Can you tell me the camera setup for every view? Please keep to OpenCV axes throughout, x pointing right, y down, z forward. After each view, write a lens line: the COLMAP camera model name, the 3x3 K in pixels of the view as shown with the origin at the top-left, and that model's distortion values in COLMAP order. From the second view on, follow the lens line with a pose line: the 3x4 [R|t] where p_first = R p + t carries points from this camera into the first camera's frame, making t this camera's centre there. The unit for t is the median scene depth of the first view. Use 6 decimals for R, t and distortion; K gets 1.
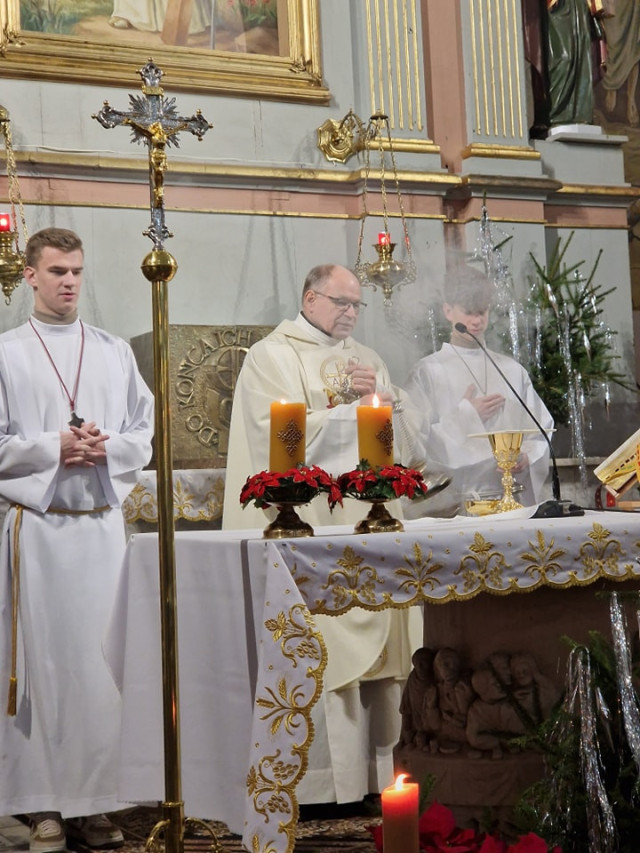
lens RADIAL K [[1698.3, 0, 337.8], [0, 1698.3, 402.0], [0, 0, 1]] dist [0.136897, 0.000000]
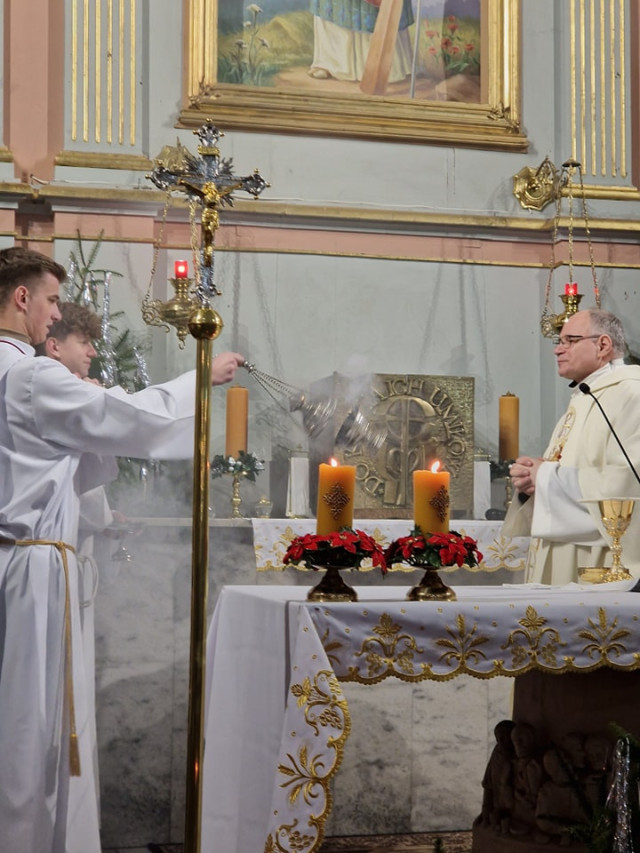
lens RADIAL K [[1698.3, 0, 323.8], [0, 1698.3, 389.0], [0, 0, 1]] dist [0.136897, 0.000000]
pose [[0.976586, 0.029677, -0.213070, 0.141990], [-0.035323, 0.999117, -0.022741, -0.016652], [0.212207, 0.029735, 0.976772, 0.026721]]
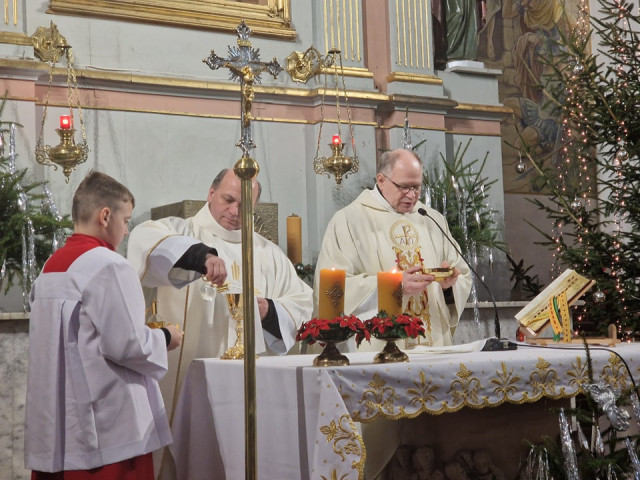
lens RADIAL K [[1274.2, 0, 328.3], [0, 1274.2, 201.3], [0, 0, 1]] dist [0.136897, 0.000000]
pose [[0.995369, 0.023721, 0.093155, -0.107243], [-0.020469, 0.999153, -0.035707, -0.013818], [-0.093923, 0.033635, 0.995011, -0.032193]]
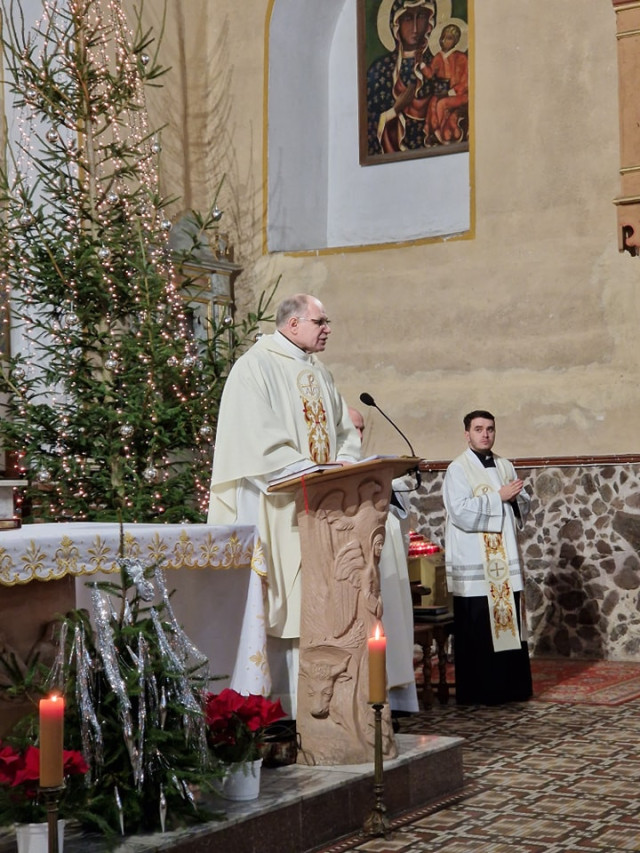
lens RADIAL K [[1724.4, 0, 323.9], [0, 1724.4, 433.0], [0, 0, 1]] dist [0.130804, 0.000000]
pose [[0.854888, 0.036891, 0.517499, -0.355775], [-0.042087, 0.999113, -0.001698, -0.016969], [-0.517102, -0.020328, 0.855682, -0.291010]]
